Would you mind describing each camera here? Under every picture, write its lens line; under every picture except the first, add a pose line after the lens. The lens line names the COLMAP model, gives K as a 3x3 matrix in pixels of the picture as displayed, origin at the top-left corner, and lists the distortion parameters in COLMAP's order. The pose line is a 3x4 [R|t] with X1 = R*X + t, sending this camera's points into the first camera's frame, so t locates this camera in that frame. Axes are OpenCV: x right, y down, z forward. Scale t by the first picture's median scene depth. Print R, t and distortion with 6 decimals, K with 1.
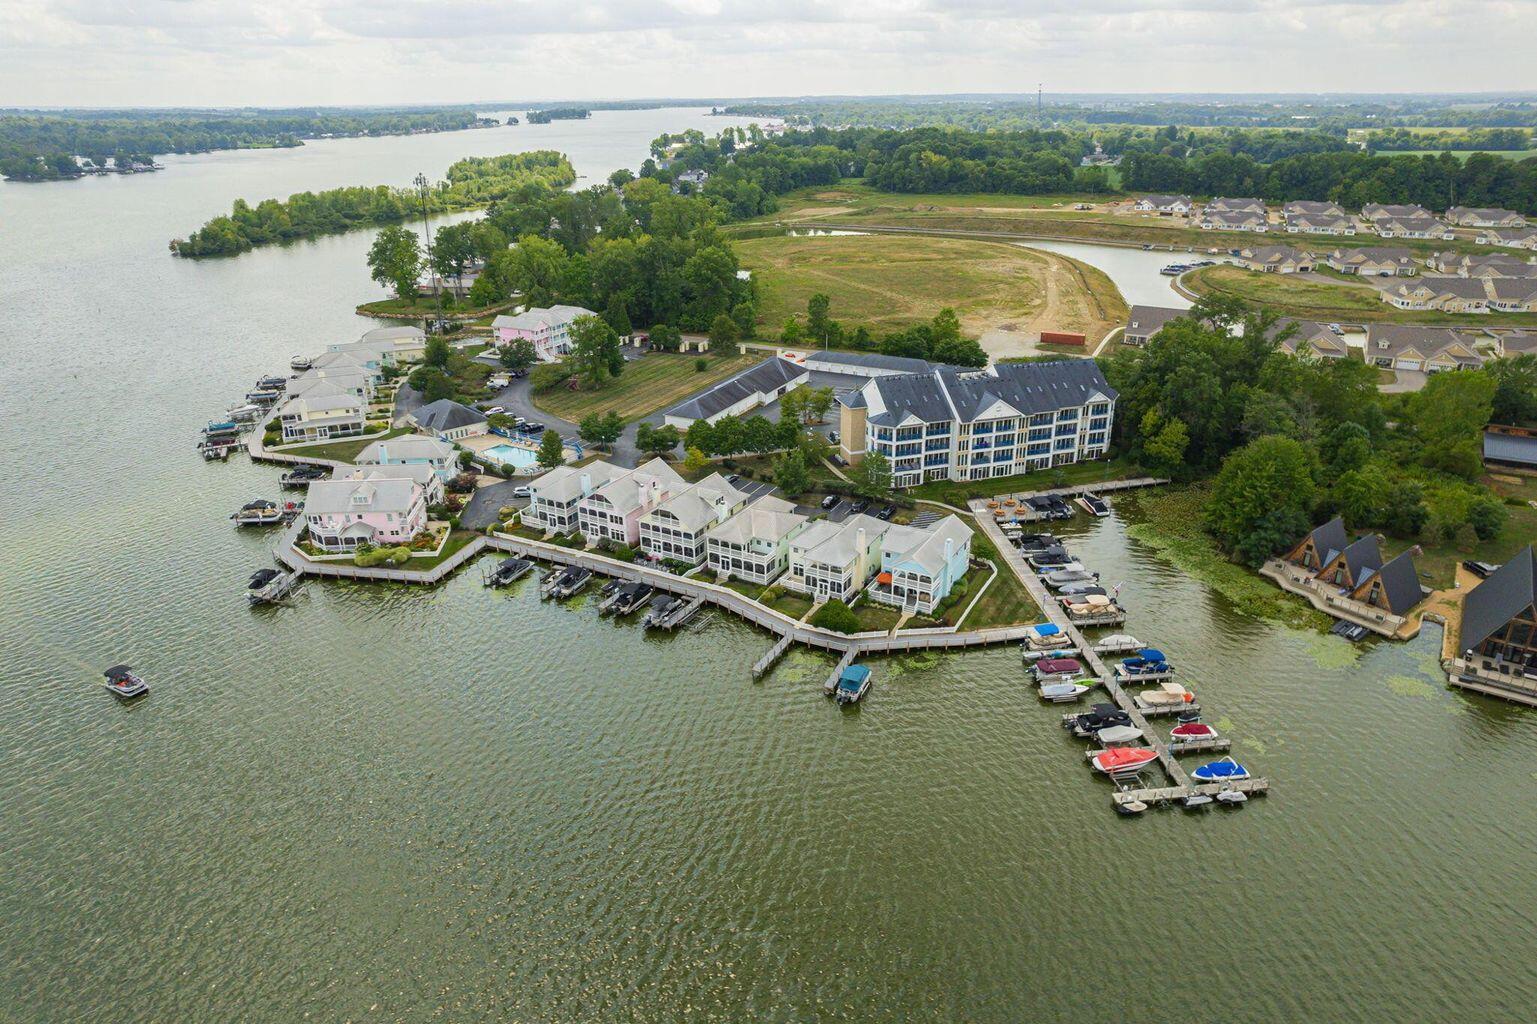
lens RADIAL K [[982.7, 0, 775.8], [0, 982.7, 522.7], [0, 0, 1]] dist [-0.079015, 0.064572]
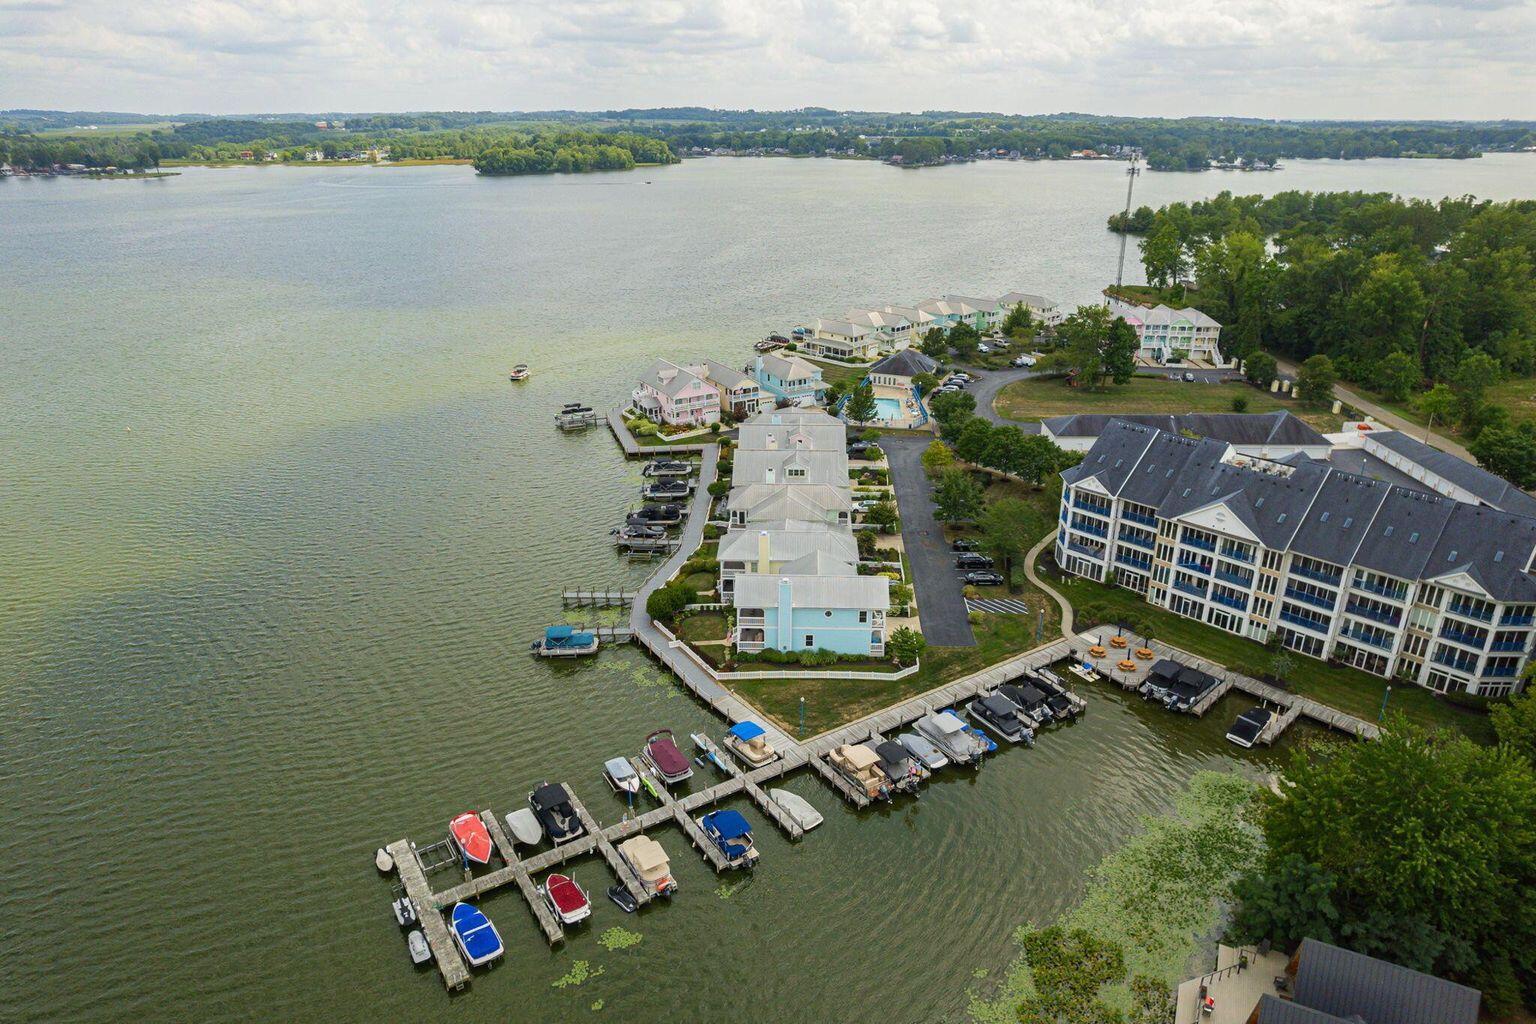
lens RADIAL K [[982.1, 0, 775.5], [0, 982.1, 520.4], [0, 0, 1]] dist [-0.079015, 0.064572]
pose [[0.455315, 0.351904, -0.817833, 0.563157], [-0.363460, 0.912013, 0.190078, -0.120256], [0.812764, 0.210705, 0.543156, 0.409438]]
